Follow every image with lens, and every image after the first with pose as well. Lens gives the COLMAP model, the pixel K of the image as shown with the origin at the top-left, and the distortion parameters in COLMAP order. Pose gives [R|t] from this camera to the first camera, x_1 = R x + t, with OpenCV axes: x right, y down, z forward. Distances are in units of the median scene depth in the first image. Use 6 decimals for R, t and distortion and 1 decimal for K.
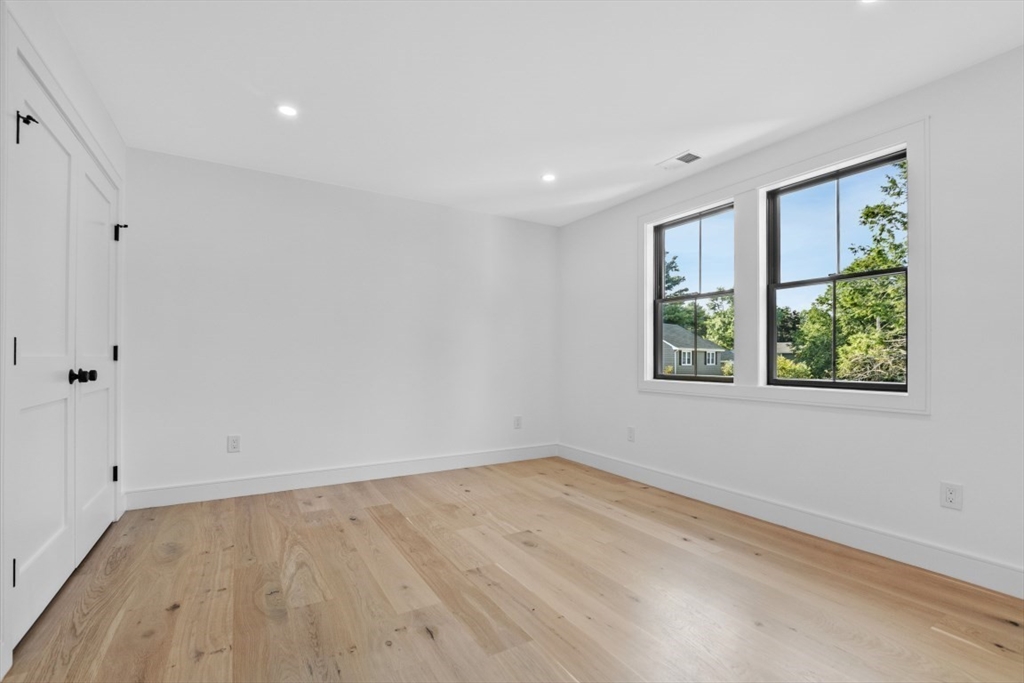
lens RADIAL K [[446.0, 0, 510.6], [0, 446.0, 347.6], [0, 0, 1]] dist [-0.011694, -0.000947]
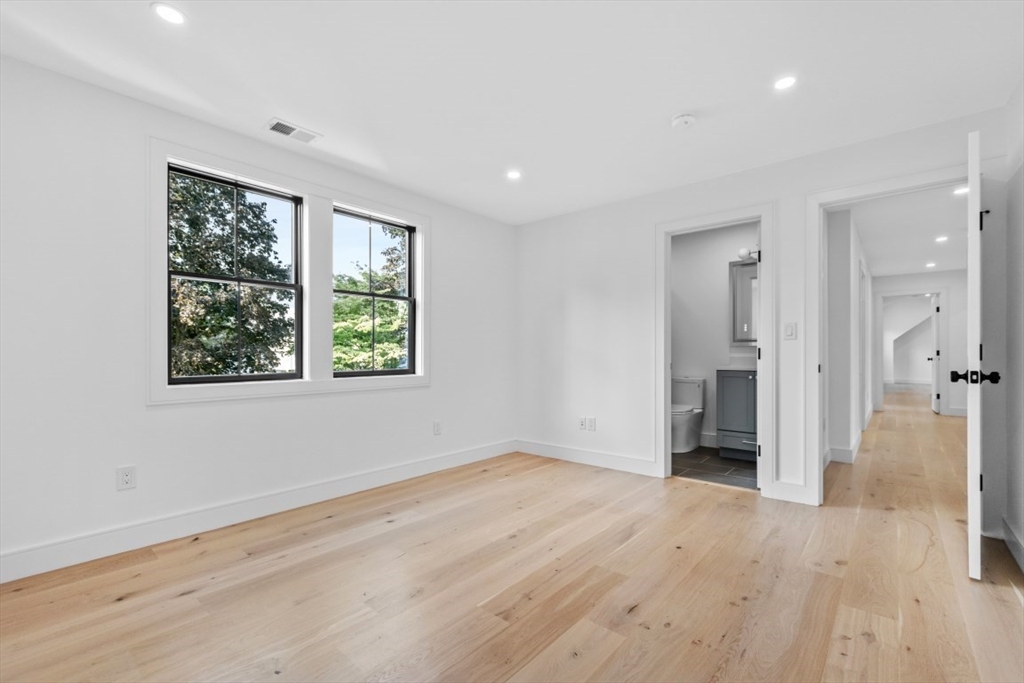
lens RADIAL K [[446.0, 0, 512.3], [0, 446.0, 346.2], [0, 0, 1]] dist [-0.011694, -0.000947]
pose [[-0.301626, 0.013685, 0.953328, -0.841808], [-0.018836, 0.999616, -0.020308, 0.024738], [-0.953240, -0.024082, -0.301253, 1.206223]]
